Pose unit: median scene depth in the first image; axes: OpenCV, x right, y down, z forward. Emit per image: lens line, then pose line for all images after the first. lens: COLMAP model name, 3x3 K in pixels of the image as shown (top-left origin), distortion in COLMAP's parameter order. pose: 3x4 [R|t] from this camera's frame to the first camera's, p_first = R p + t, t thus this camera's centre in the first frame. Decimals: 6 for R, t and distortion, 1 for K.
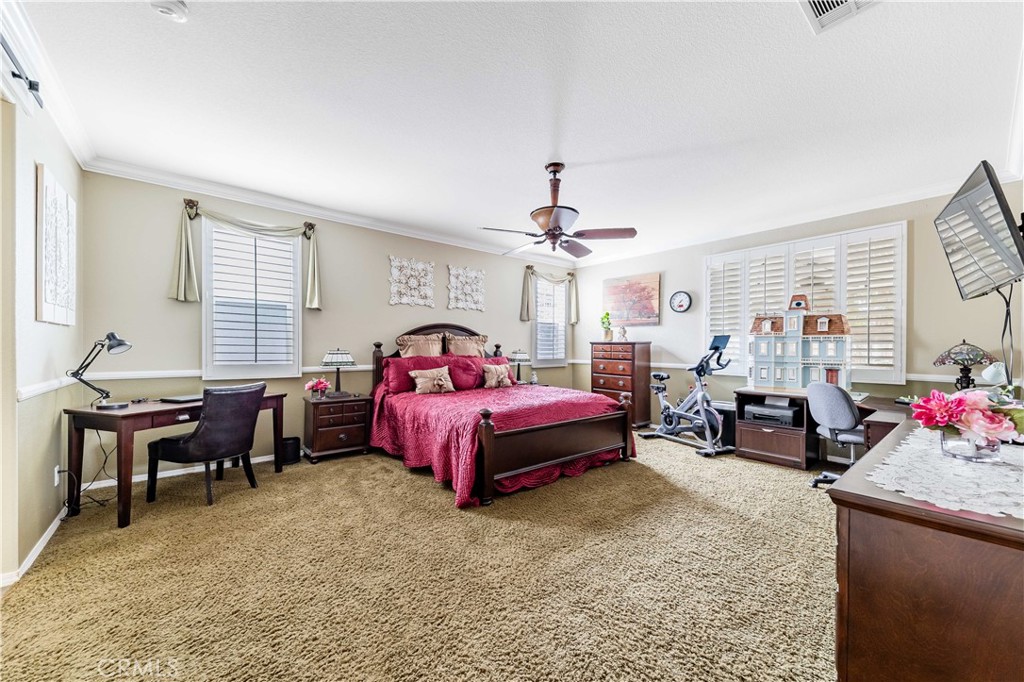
lens RADIAL K [[380.5, 0, 504.8], [0, 380.5, 339.0], [0, 0, 1]] dist [0.001029, -0.000076]
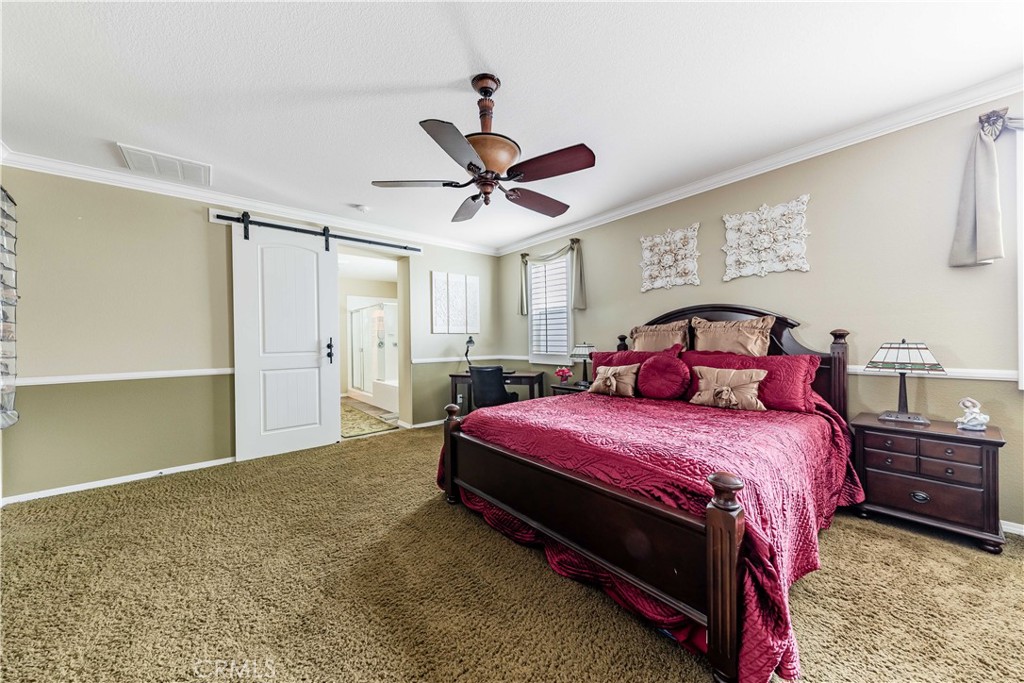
lens RADIAL K [[352.7, 0, 509.4], [0, 352.7, 342.1], [0, 0, 1]] dist [-0.000505, -0.000123]
pose [[0.007747, -0.014638, -0.999863, 0.505804], [0.025388, 0.999573, -0.014437, 0.029142], [0.999648, -0.025273, 0.008115, 0.657367]]
